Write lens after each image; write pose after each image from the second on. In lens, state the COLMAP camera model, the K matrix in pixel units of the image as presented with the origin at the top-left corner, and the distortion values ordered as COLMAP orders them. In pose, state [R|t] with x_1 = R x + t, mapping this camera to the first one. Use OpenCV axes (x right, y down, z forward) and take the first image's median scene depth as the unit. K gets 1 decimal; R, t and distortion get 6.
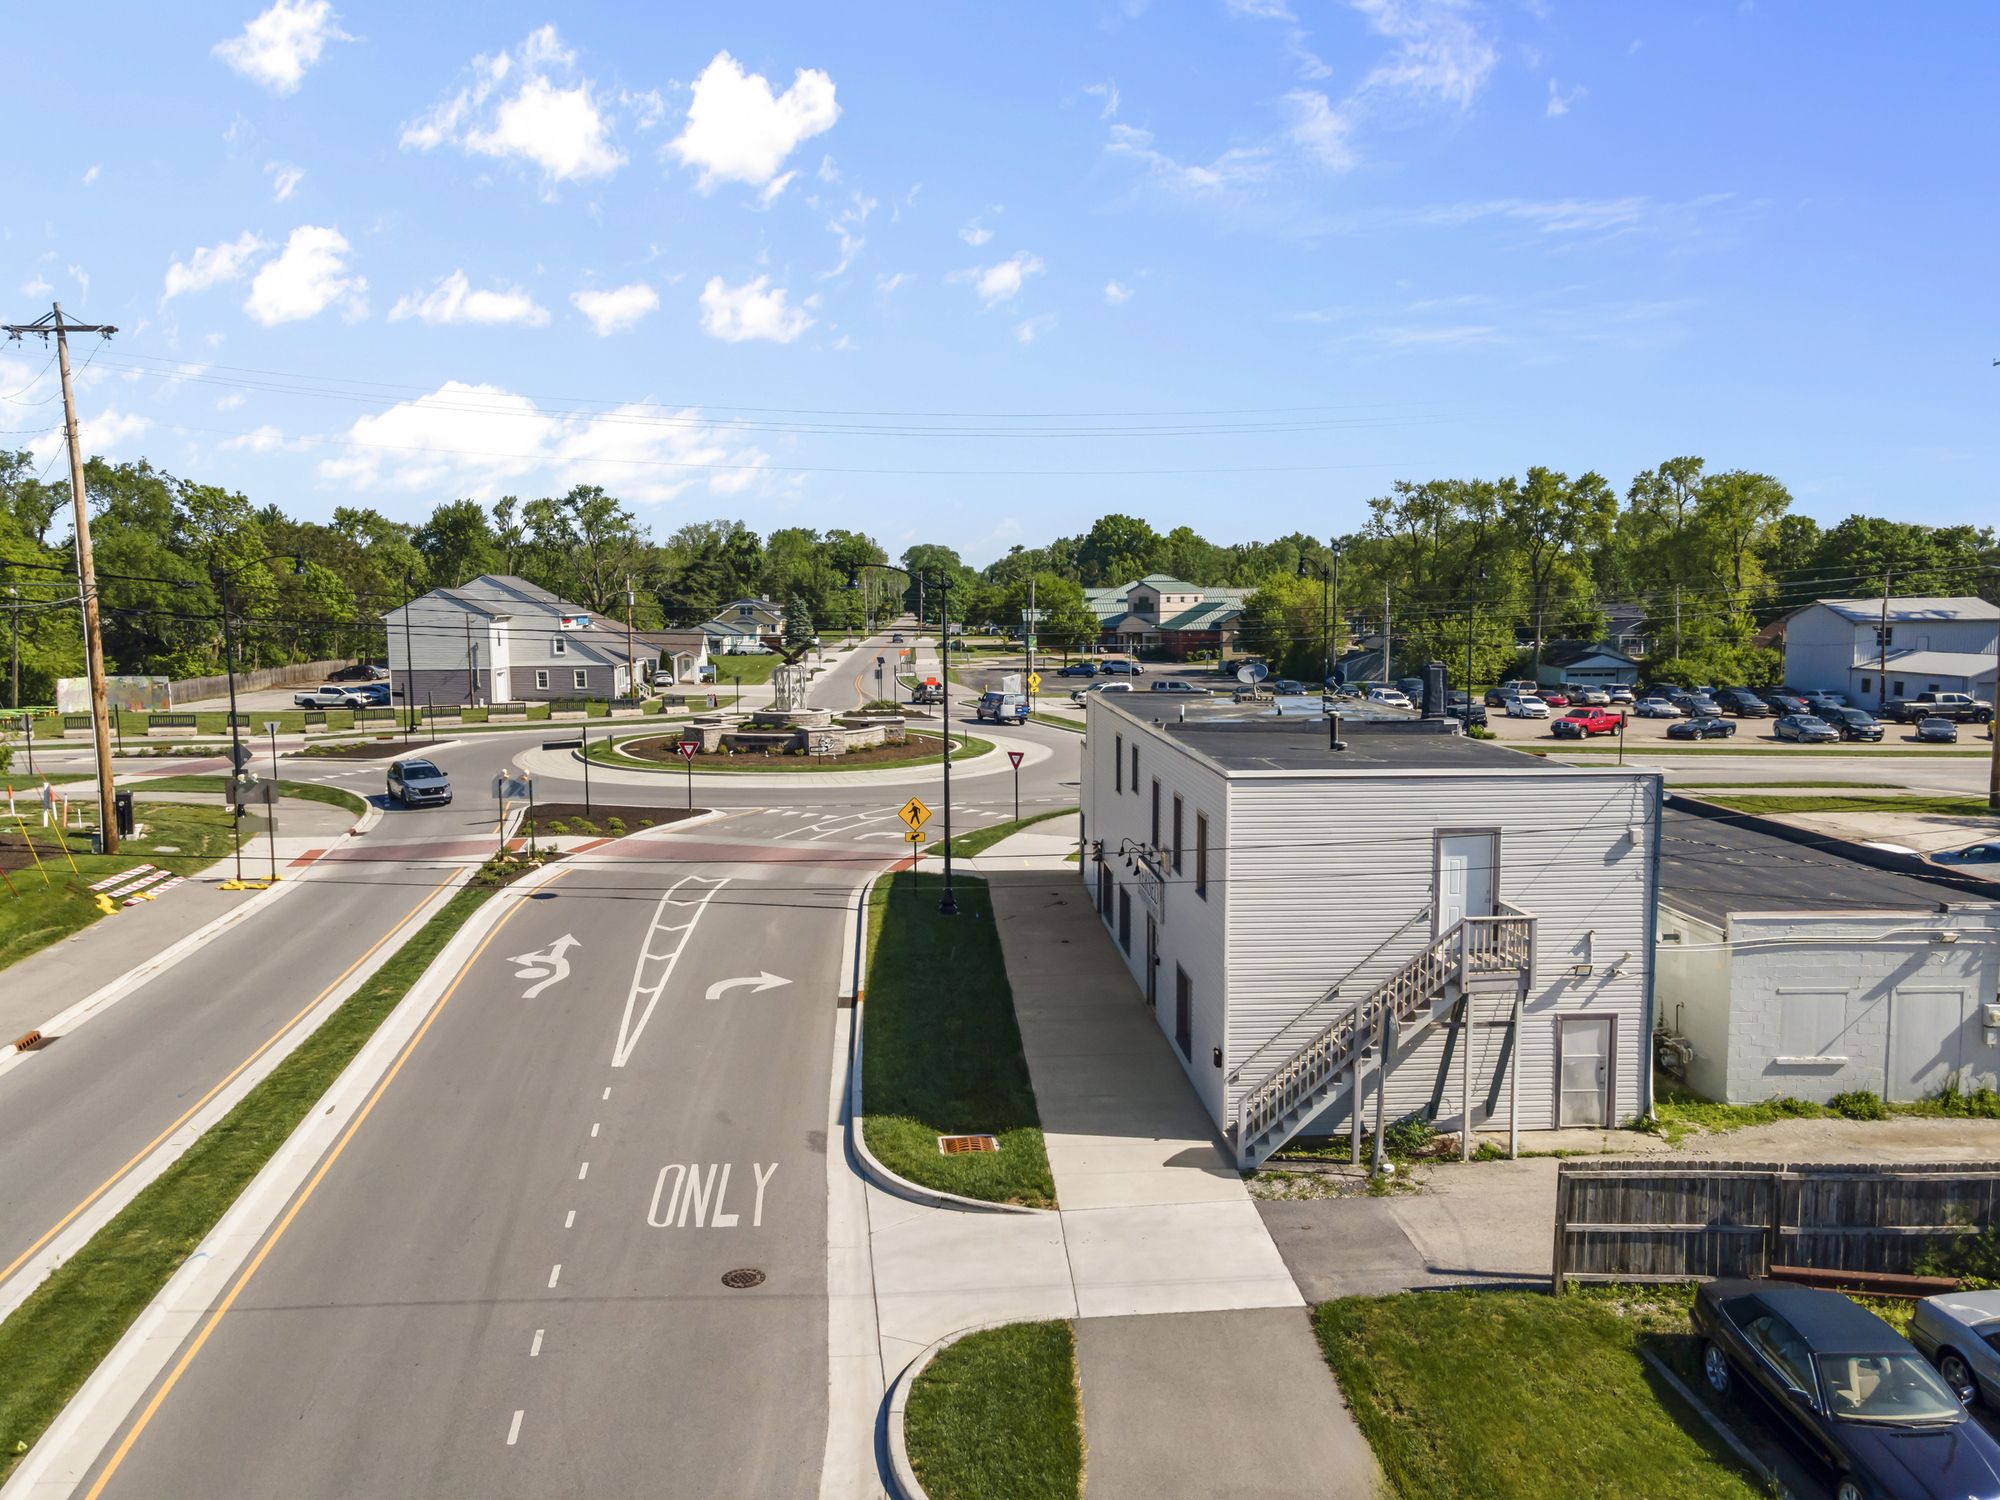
lens RADIAL K [[1456.9, 0, 994.9], [0, 1456.9, 754.1], [0, 0, 1]] dist [0.028429, 0.024877]
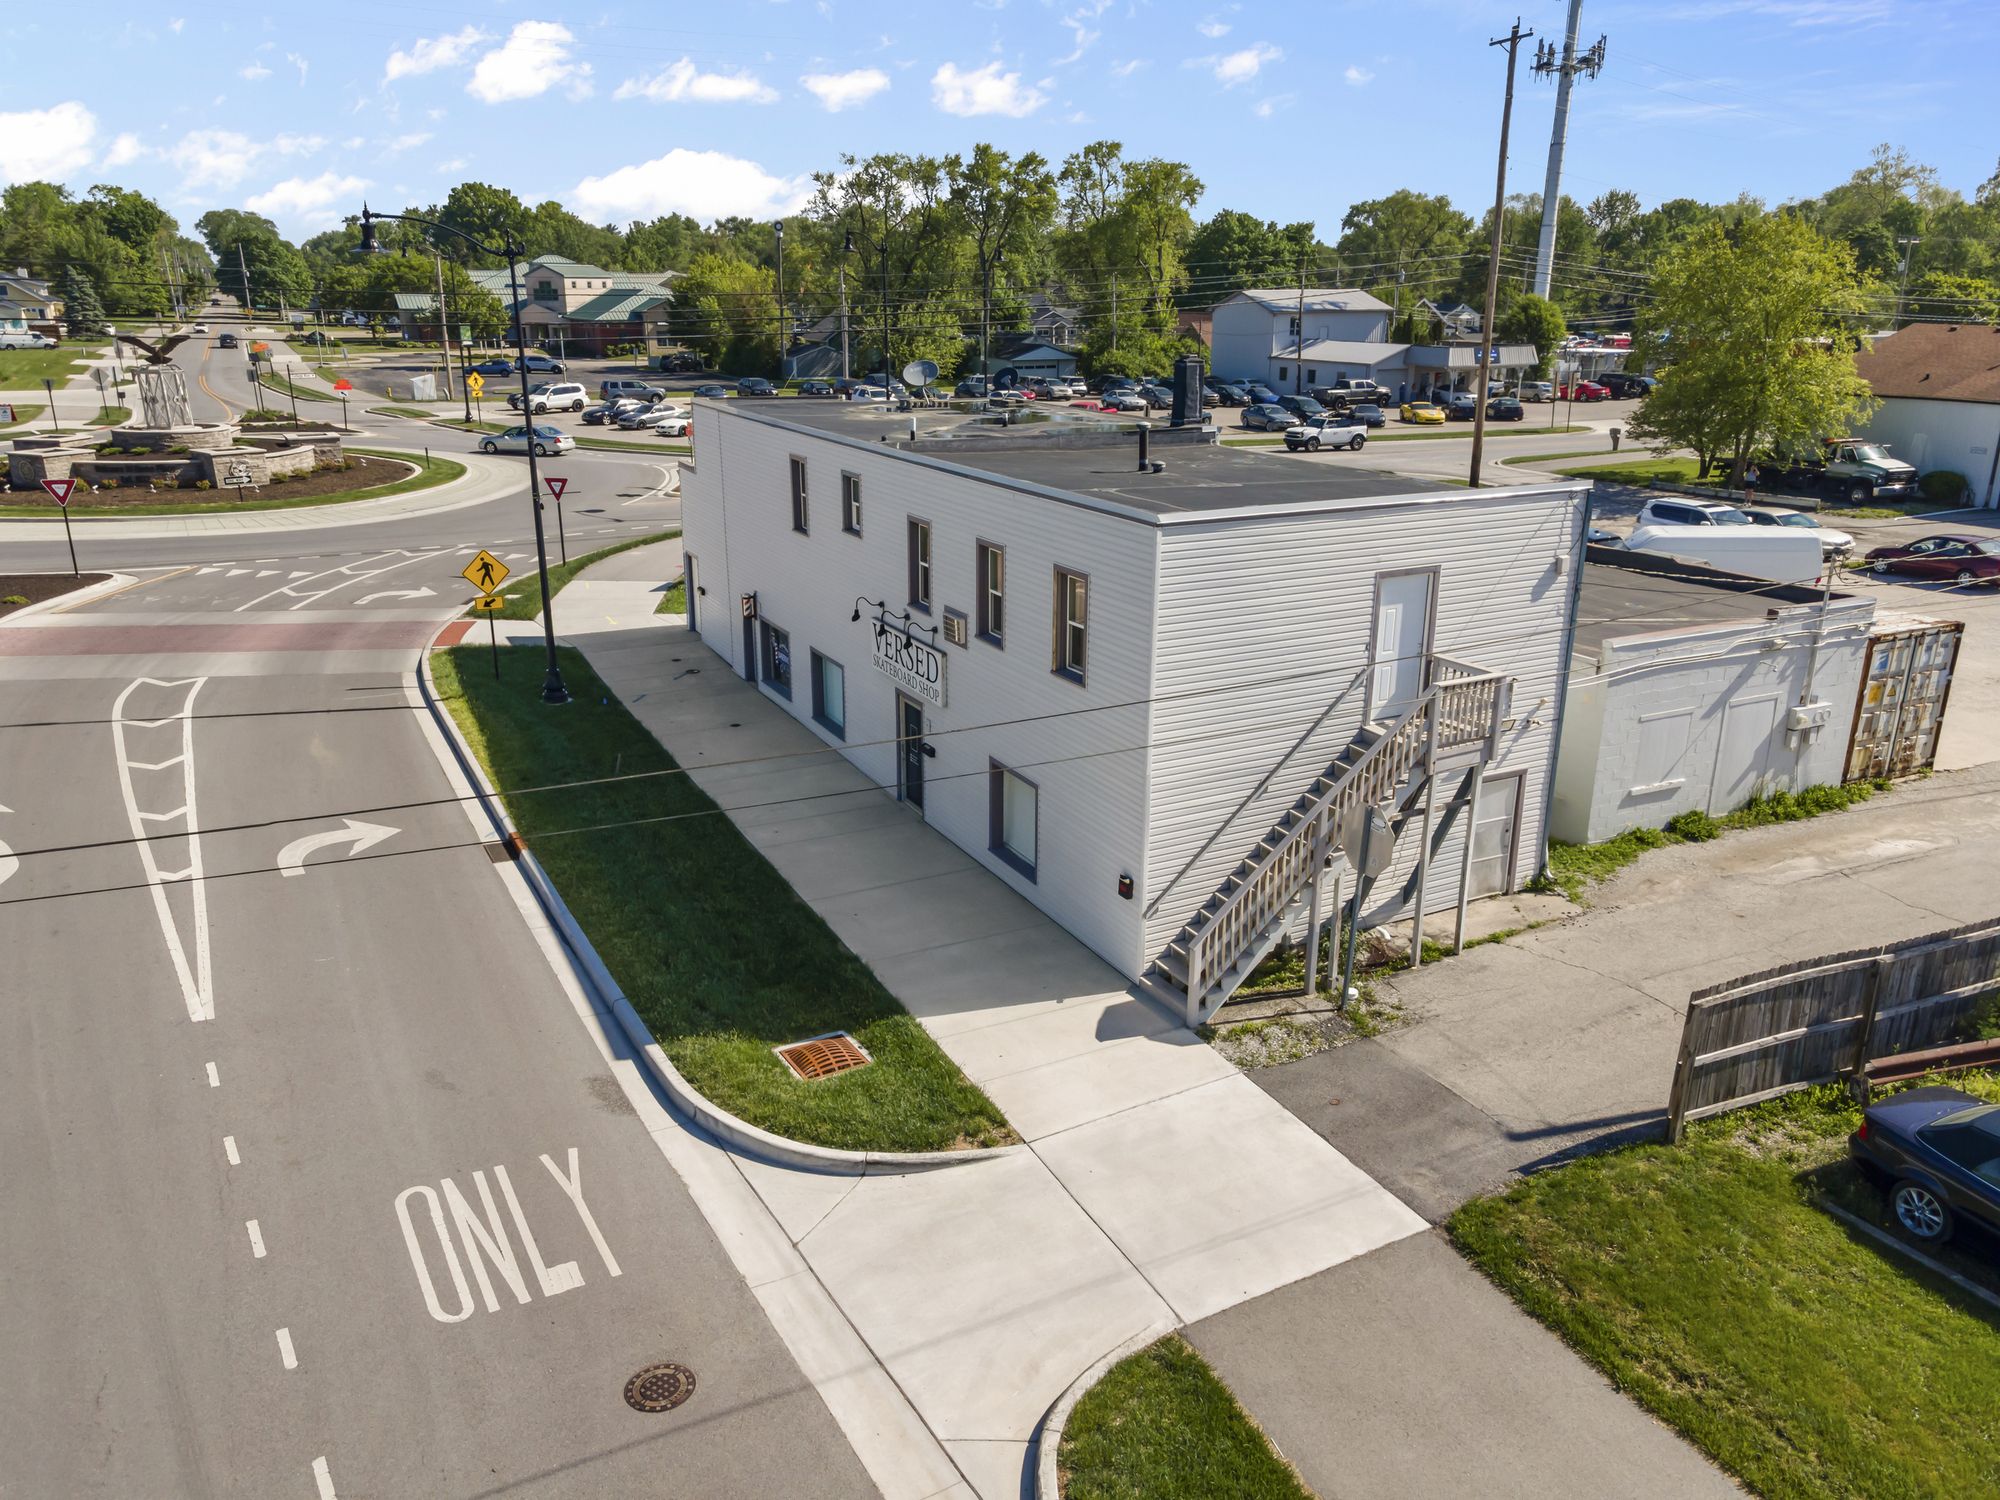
lens RADIAL K [[1456.9, 0, 994.9], [0, 1456.9, 754.1], [0, 0, 1]] dist [0.028429, 0.024877]
pose [[0.914897, -0.117452, 0.386224, -0.157200], [0.037389, 0.977280, 0.208626, -0.019878], [-0.401953, -0.176431, 0.898502, 0.267295]]
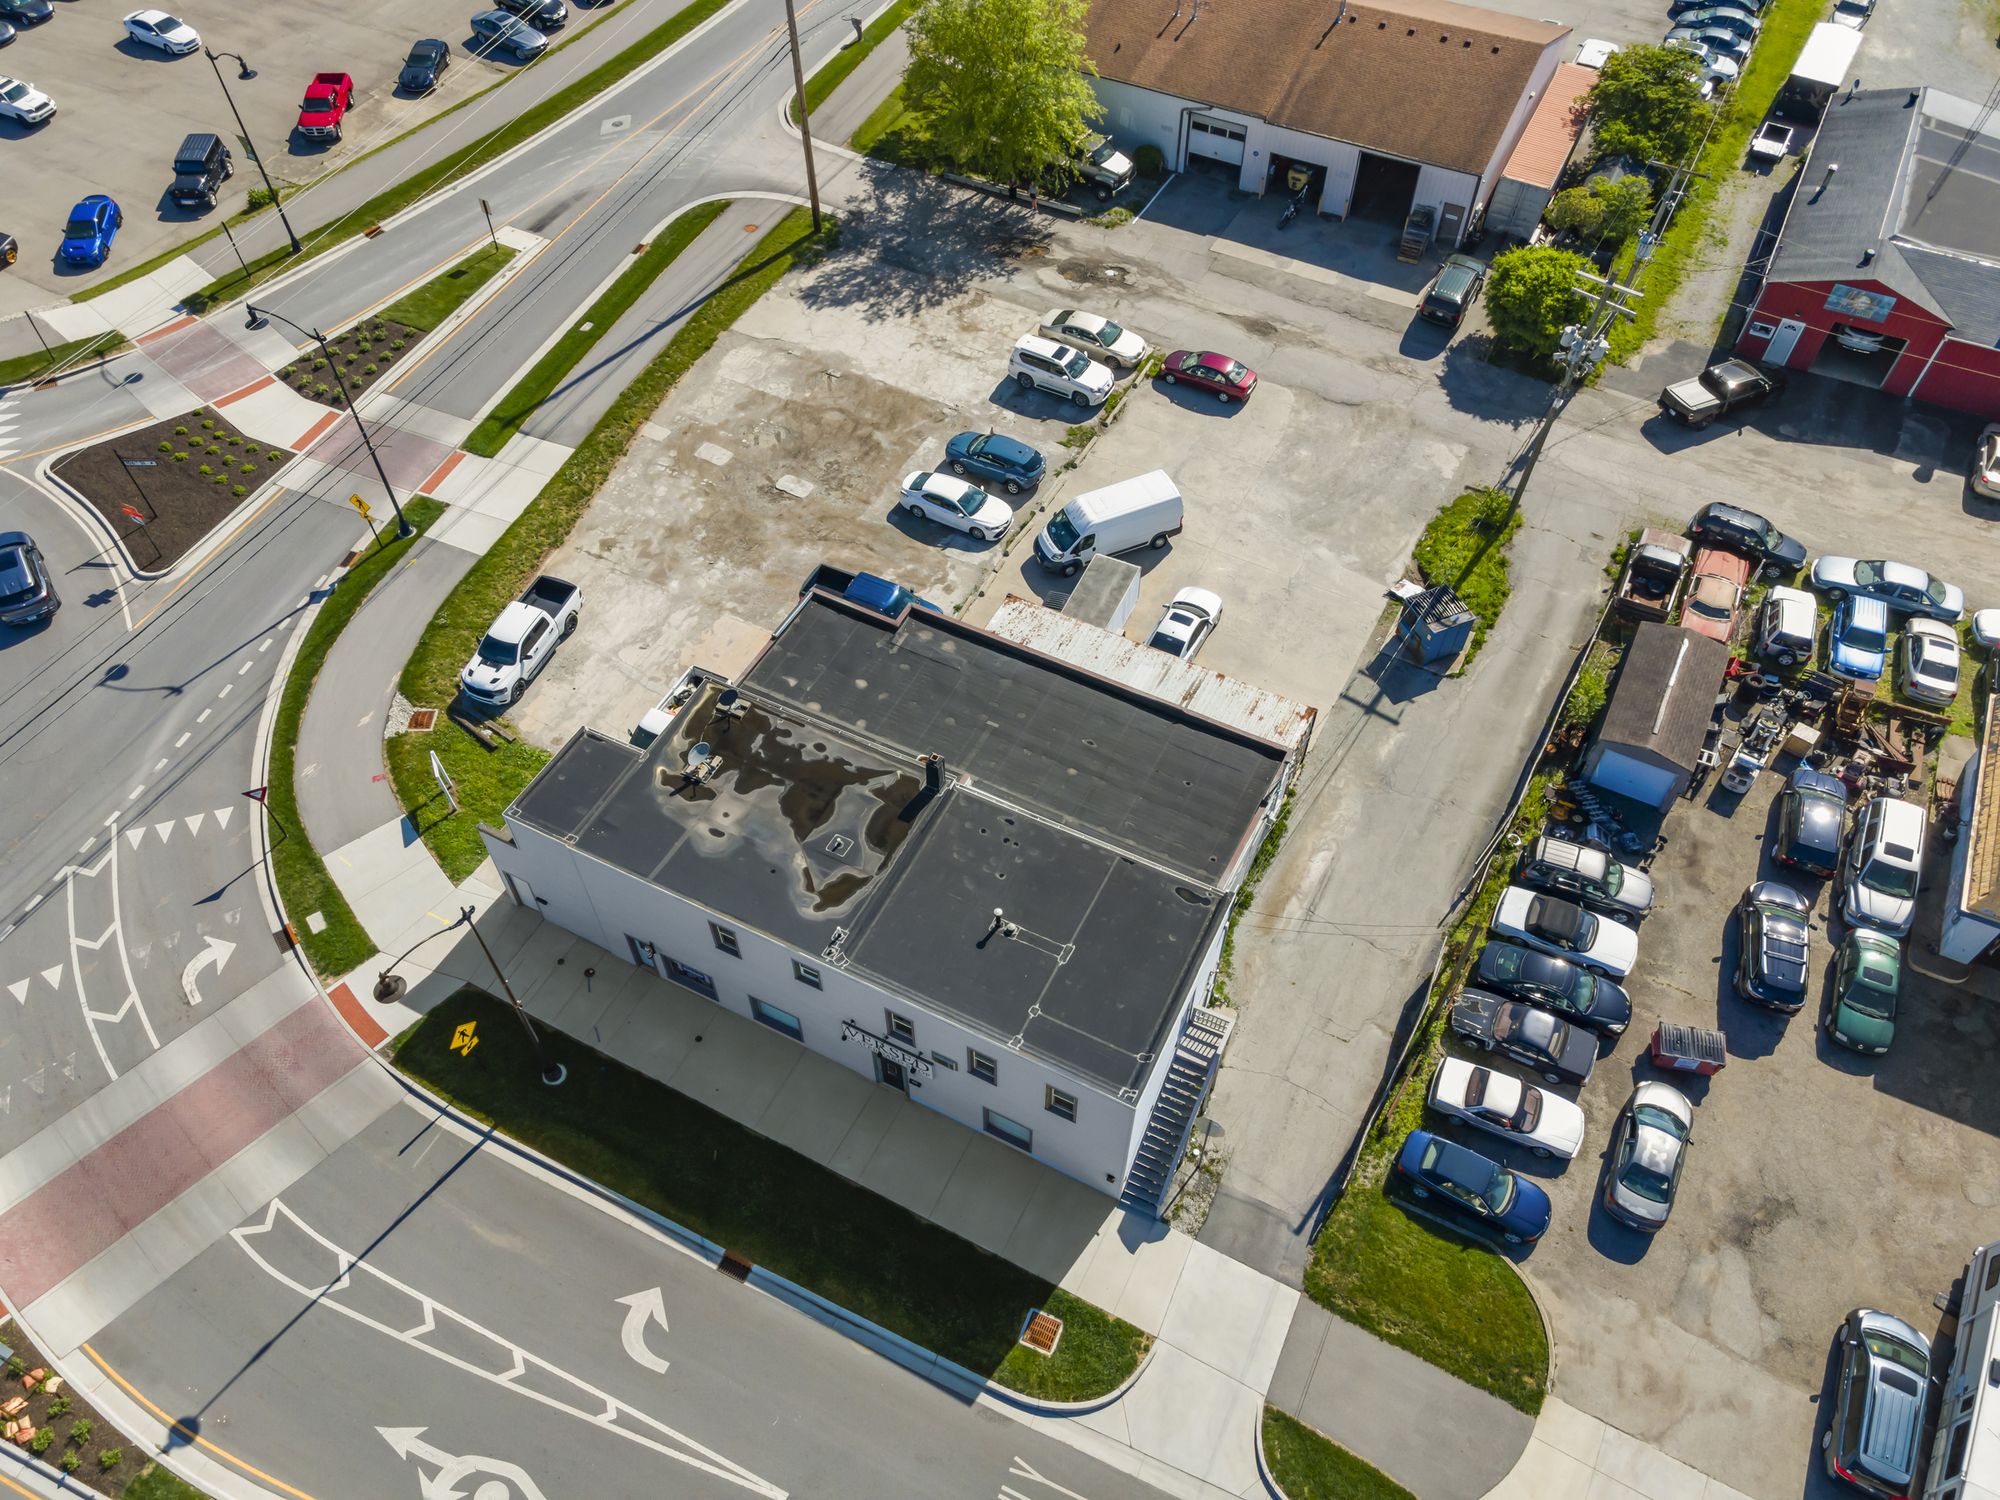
lens RADIAL K [[1456.9, 0, 994.9], [0, 1456.9, 754.1], [0, 0, 1]] dist [0.028429, 0.024877]
pose [[0.500655, -0.679421, 0.536406, -0.373331], [0.094925, 0.659012, 0.746118, -1.066114], [-0.860427, -0.322629, 0.394432, 0.474783]]
